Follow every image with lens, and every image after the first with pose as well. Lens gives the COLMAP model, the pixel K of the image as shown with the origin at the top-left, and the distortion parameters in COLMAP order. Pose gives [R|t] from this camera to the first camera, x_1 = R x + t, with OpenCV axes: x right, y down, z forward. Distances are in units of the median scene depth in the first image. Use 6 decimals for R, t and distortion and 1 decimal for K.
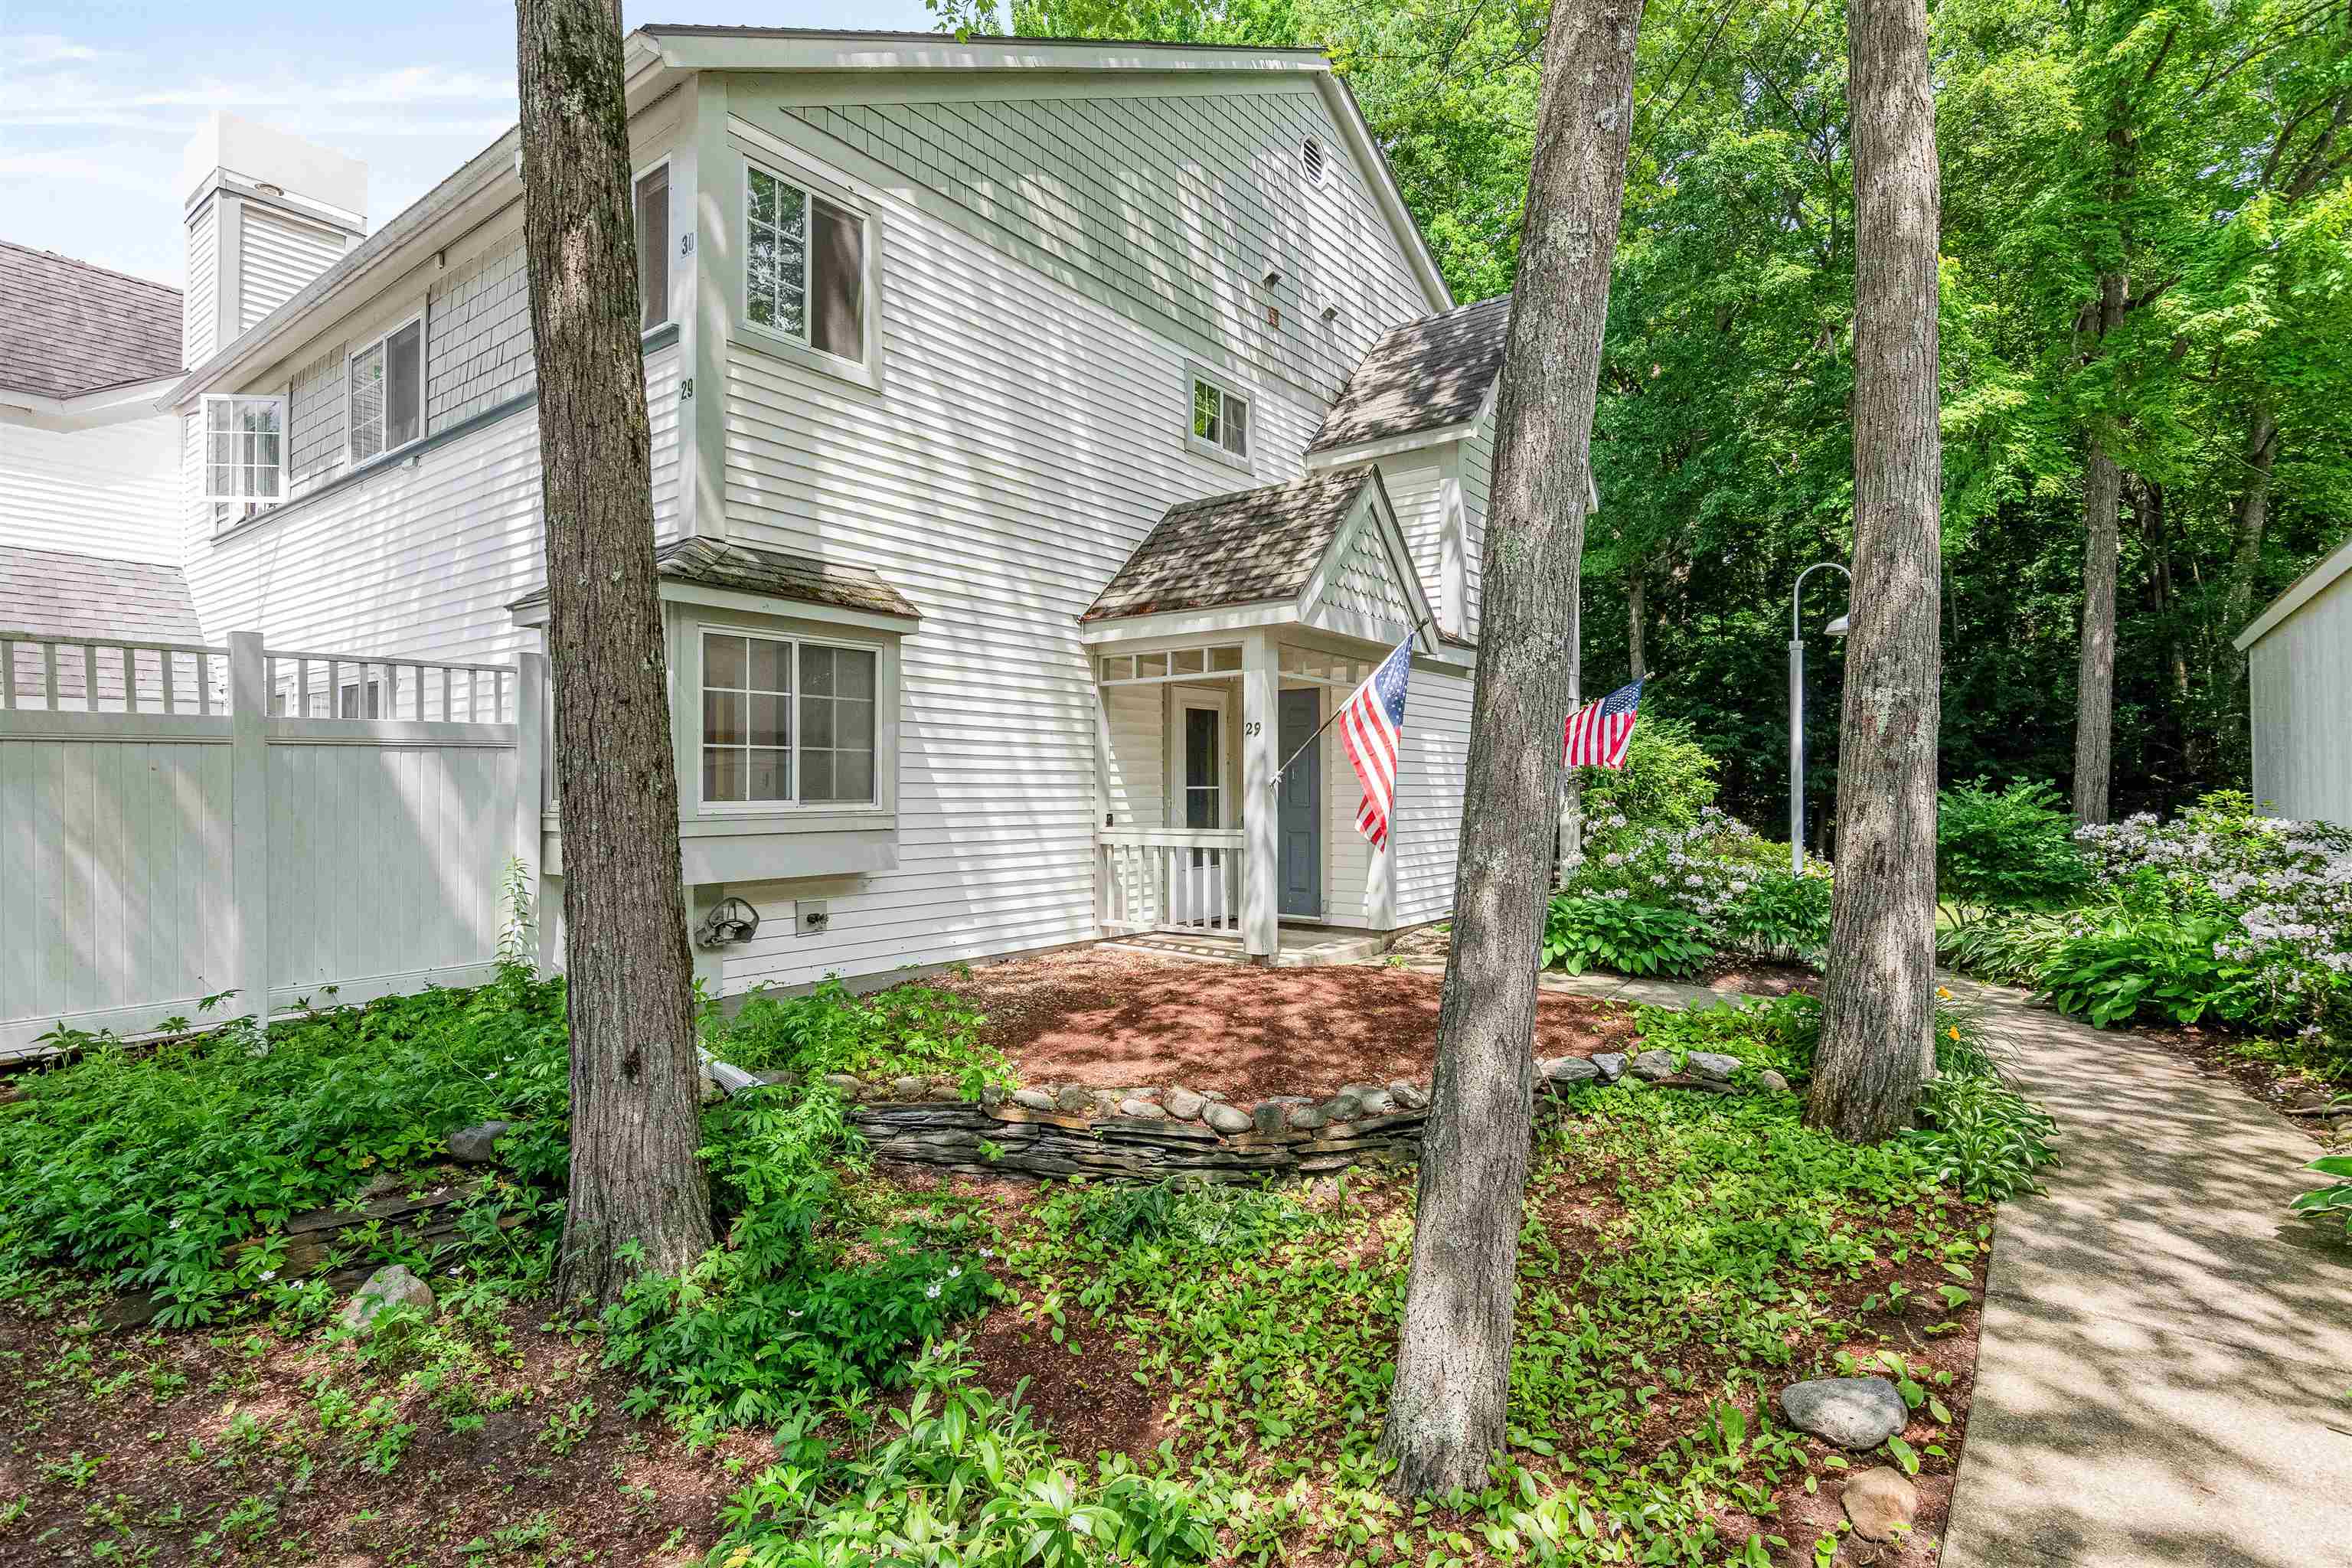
lens RADIAL K [[1148.8, 0, 1179.9], [0, 1148.8, 773.1], [0, 0, 1]] dist [0.003133, 0.000807]
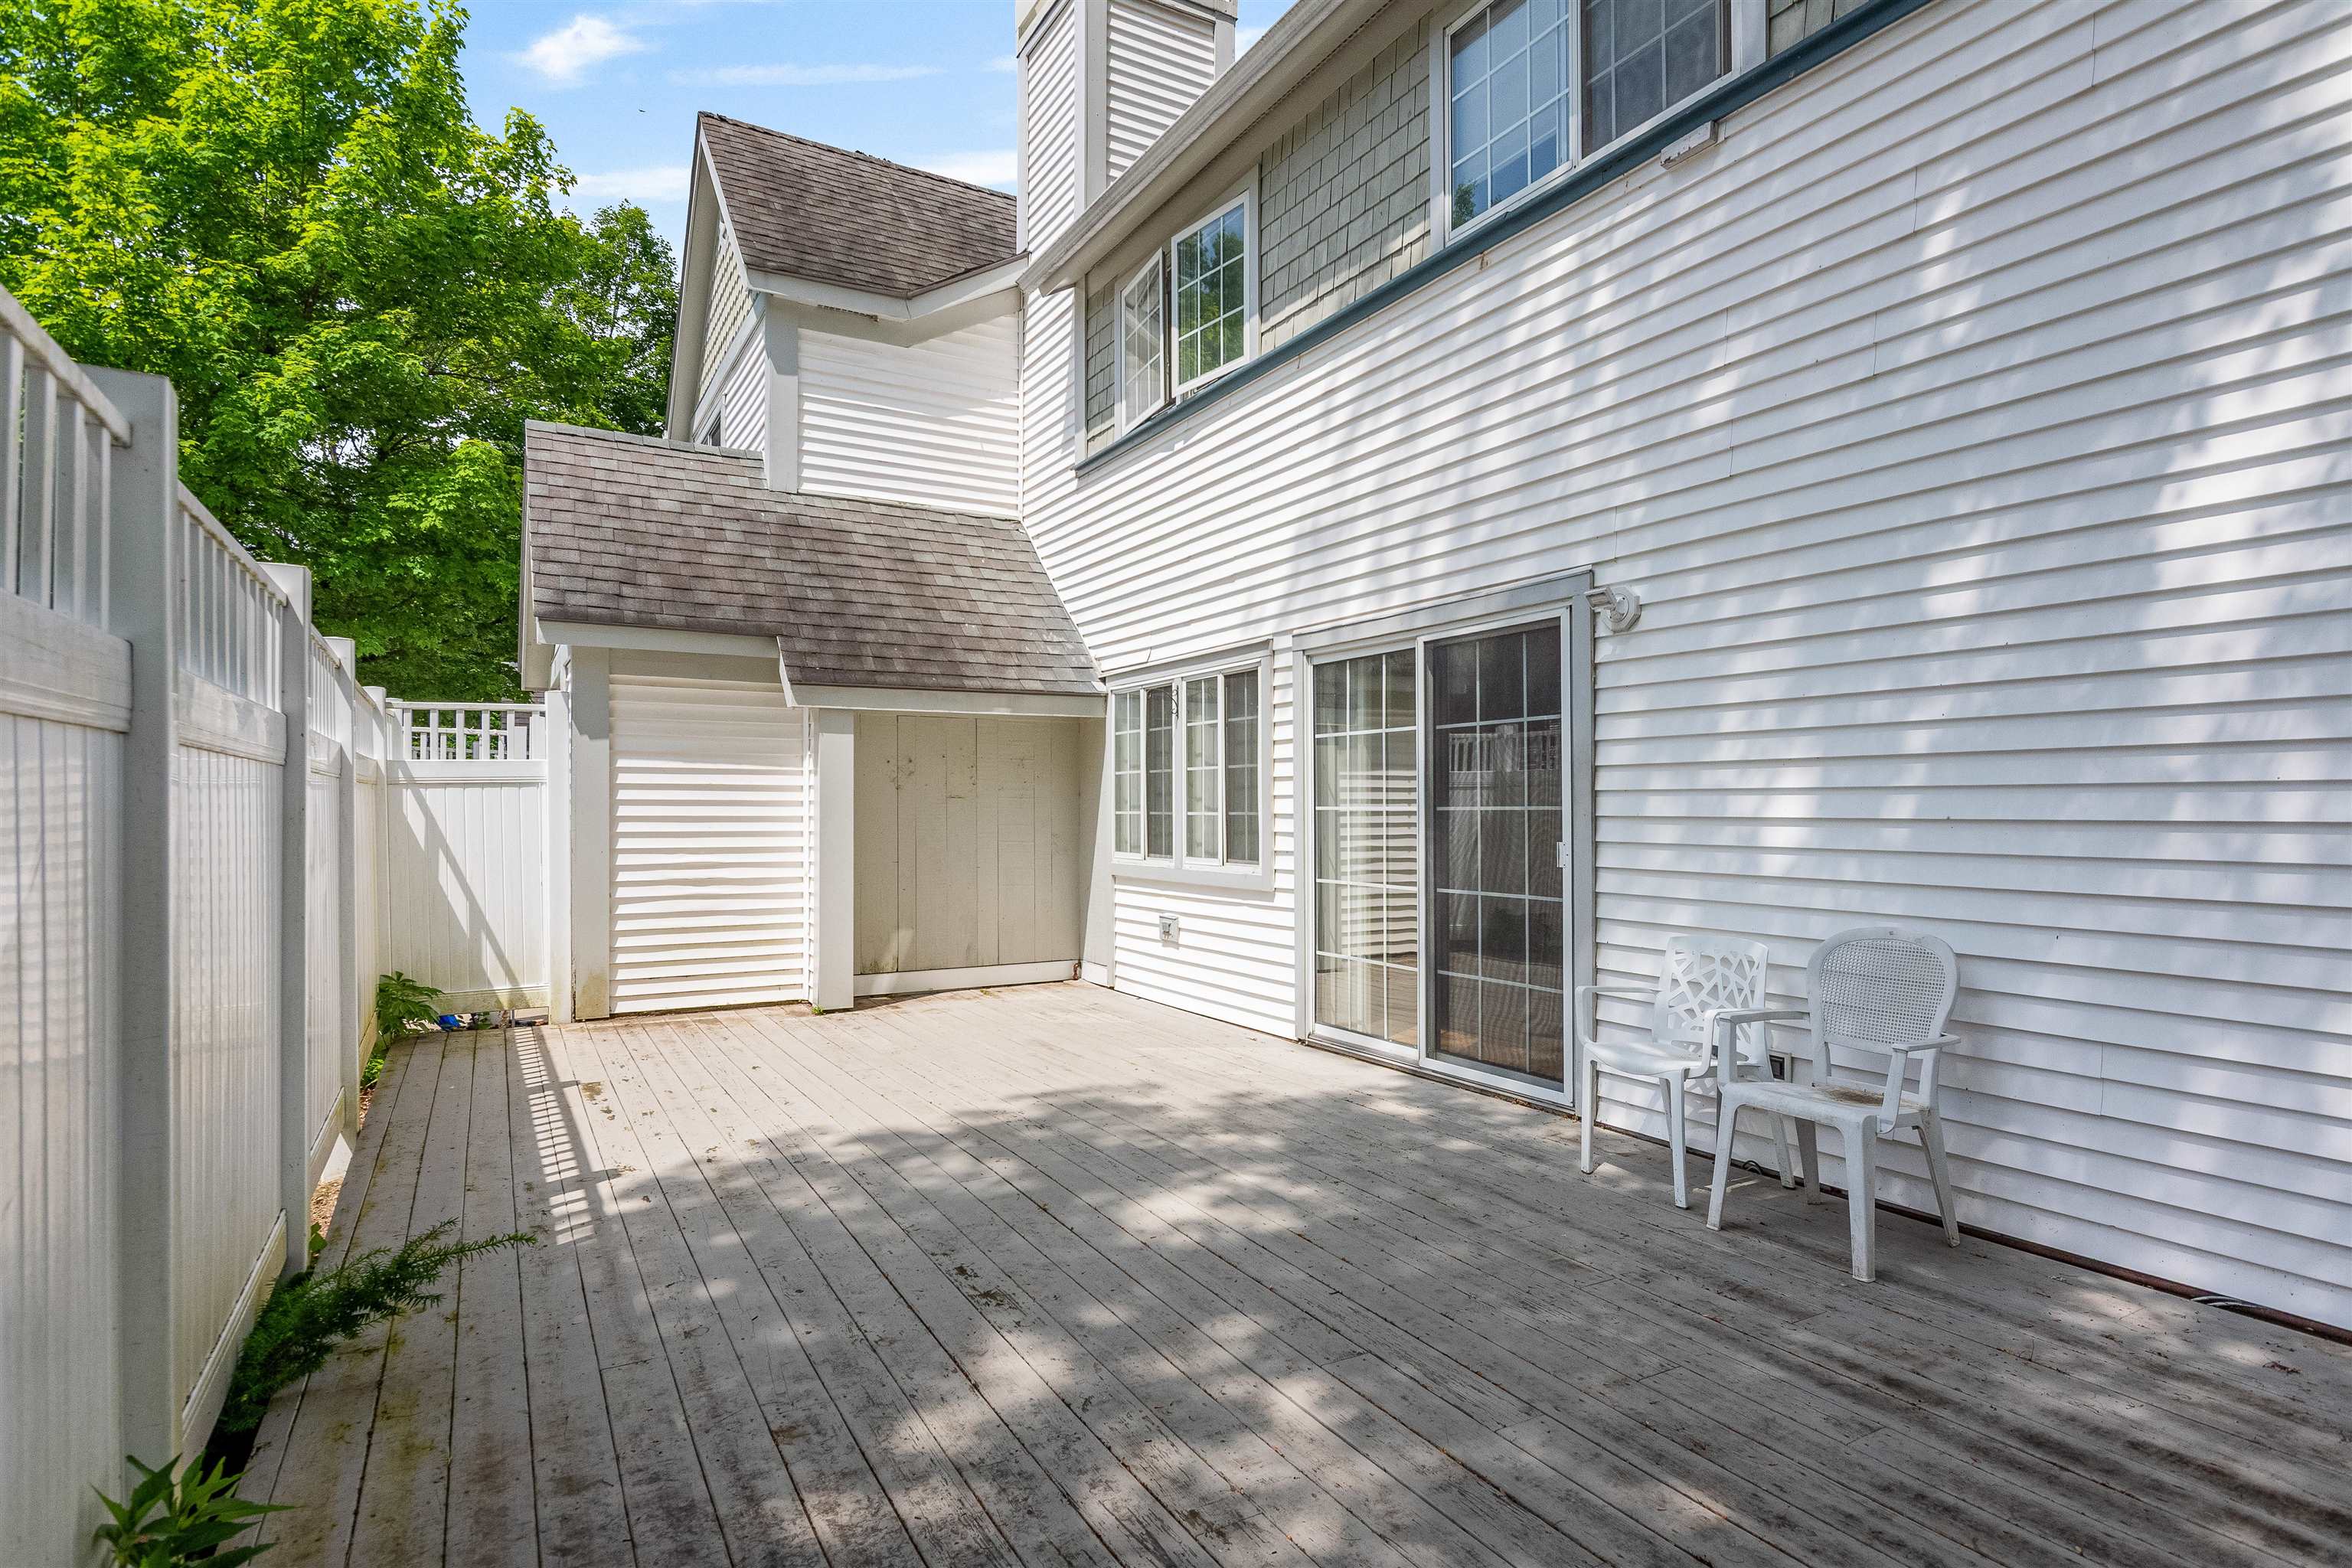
lens RADIAL K [[1220.4, 0, 1175.0], [0, 1220.4, 791.5], [0, 0, 1]] dist [-0.001695, 0.000464]
pose [[0.919251, -0.009196, -0.393565, -0.713901], [0.009870, 0.999951, -0.000311, -0.004878], [0.393549, -0.003599, 0.919297, 0.484809]]
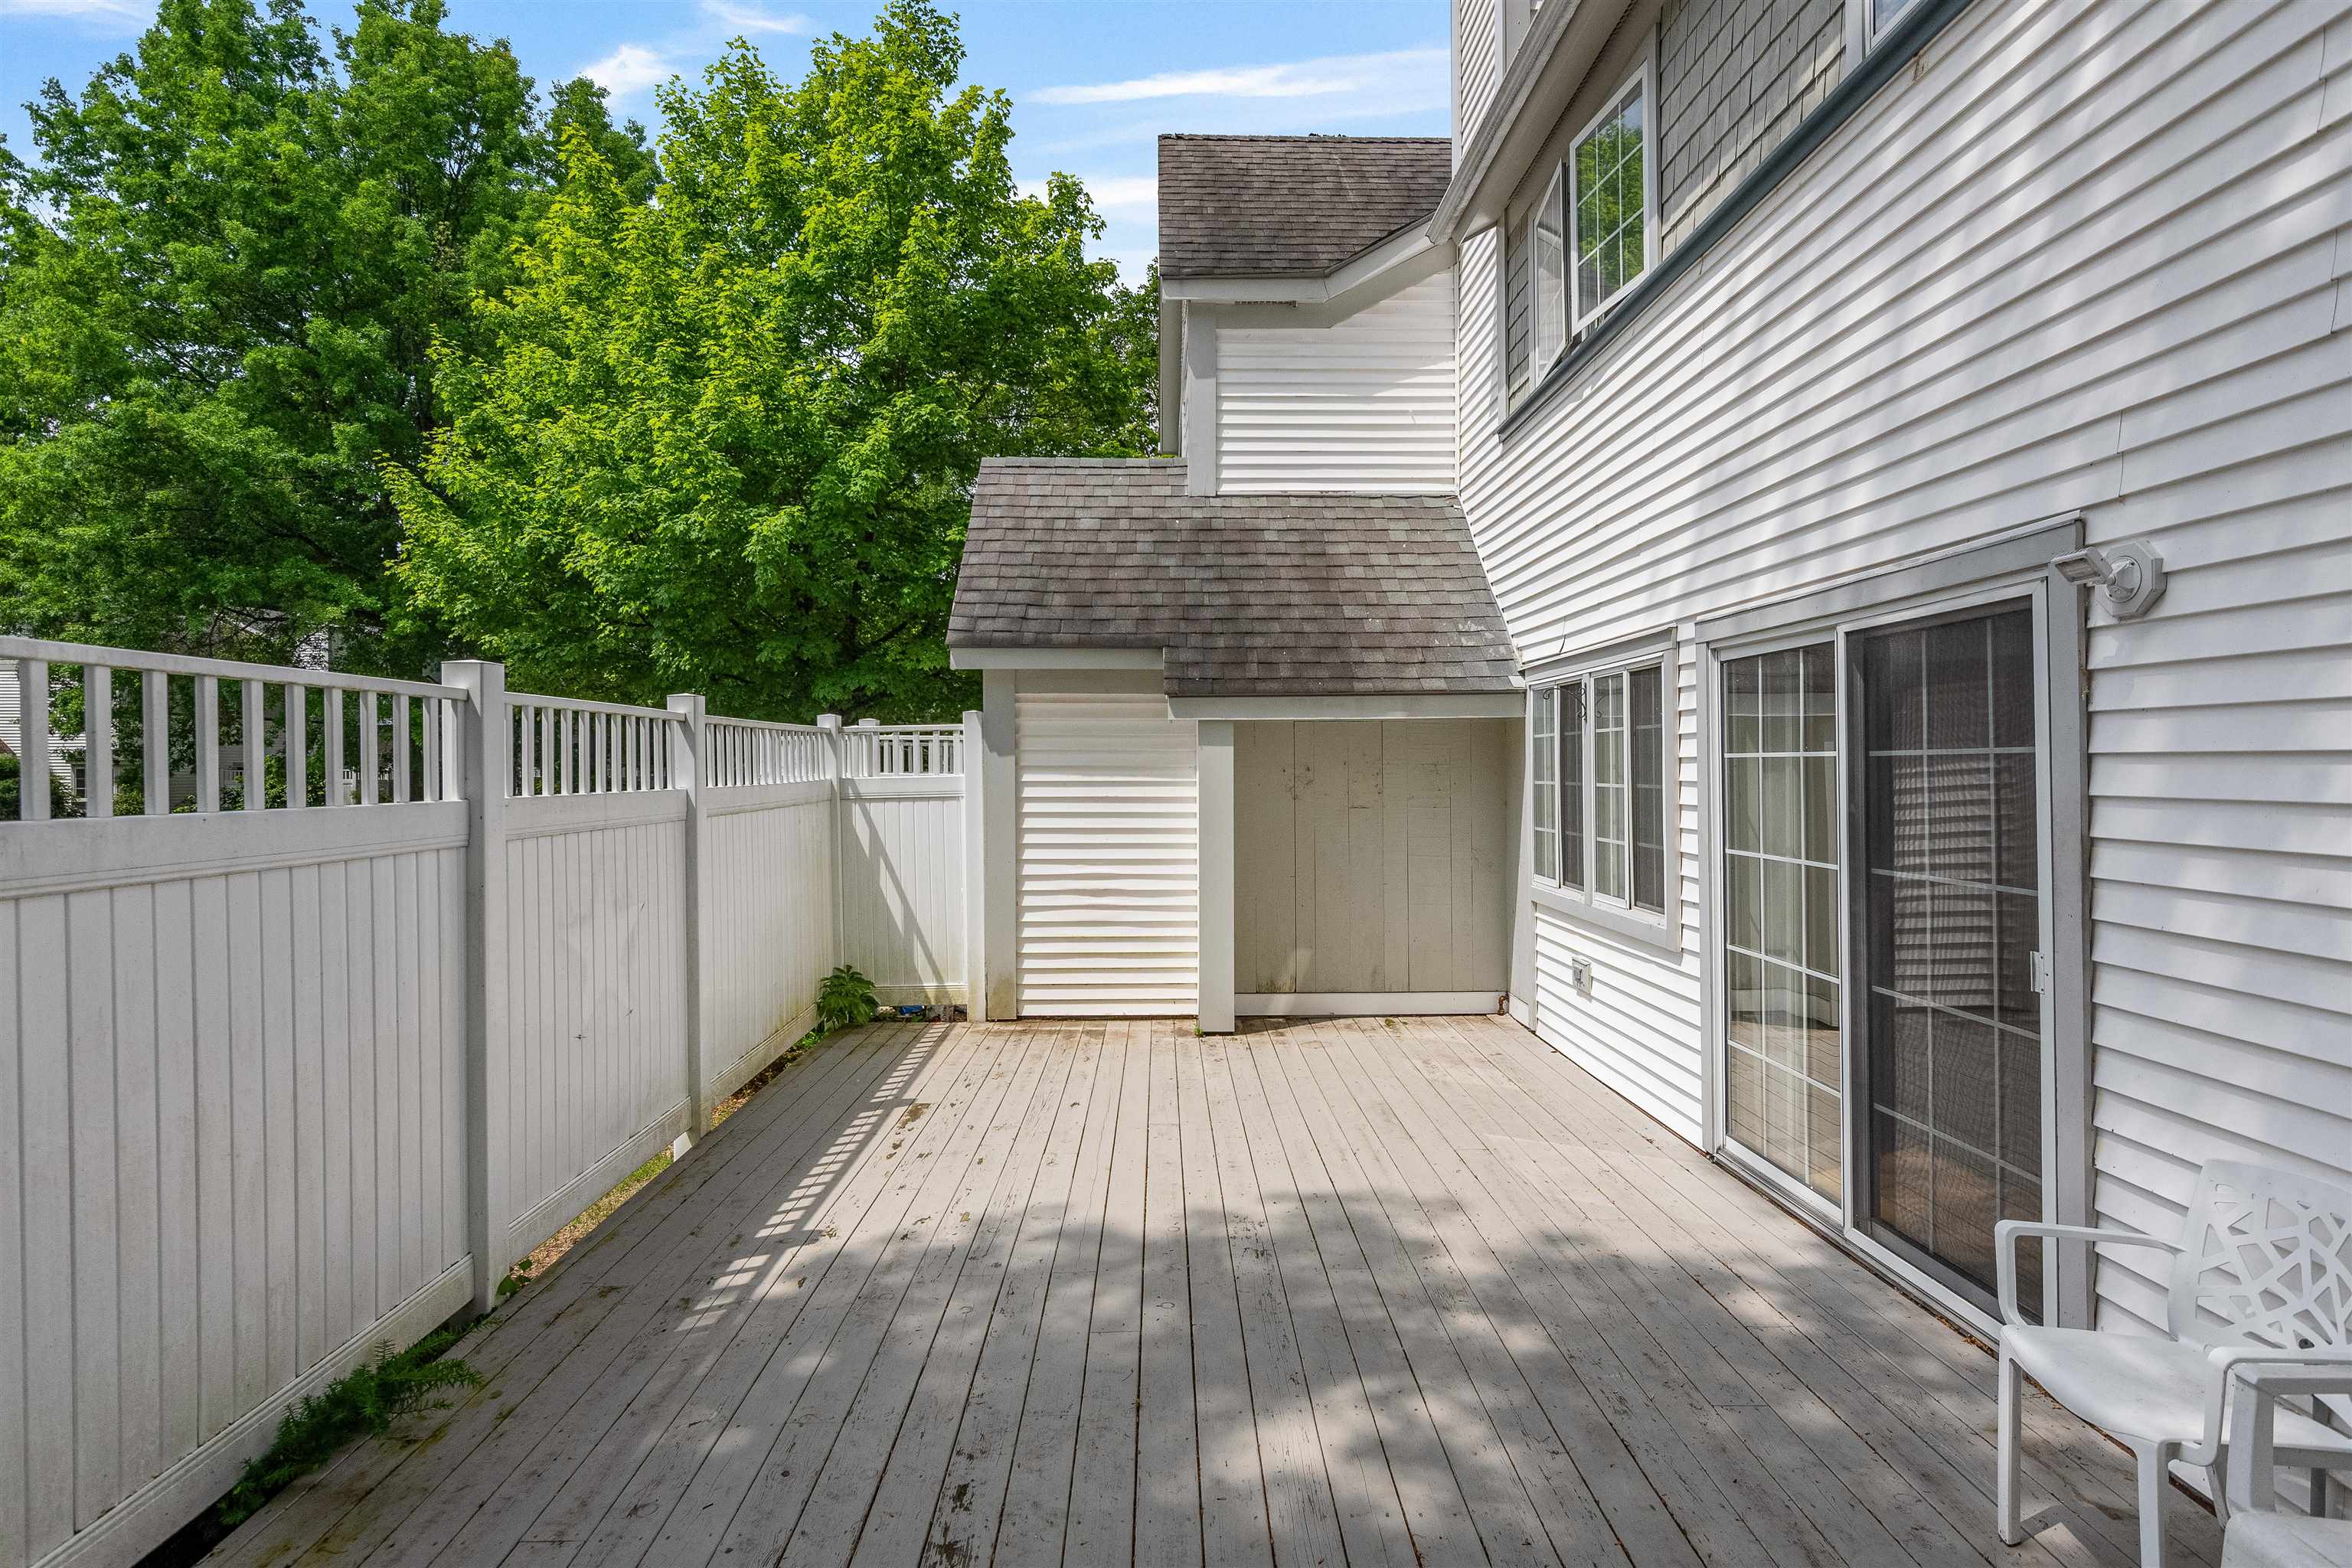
lens RADIAL K [[1183.7, 0, 1175.7], [0, 1183.7, 747.8], [0, 0, 1]] dist [0.000880, -0.001078]
pose [[0.616082, -0.017033, -0.787498, -0.649829], [0.017920, 0.999810, -0.007605, -0.043926], [0.787478, -0.009426, 0.616271, 0.676553]]
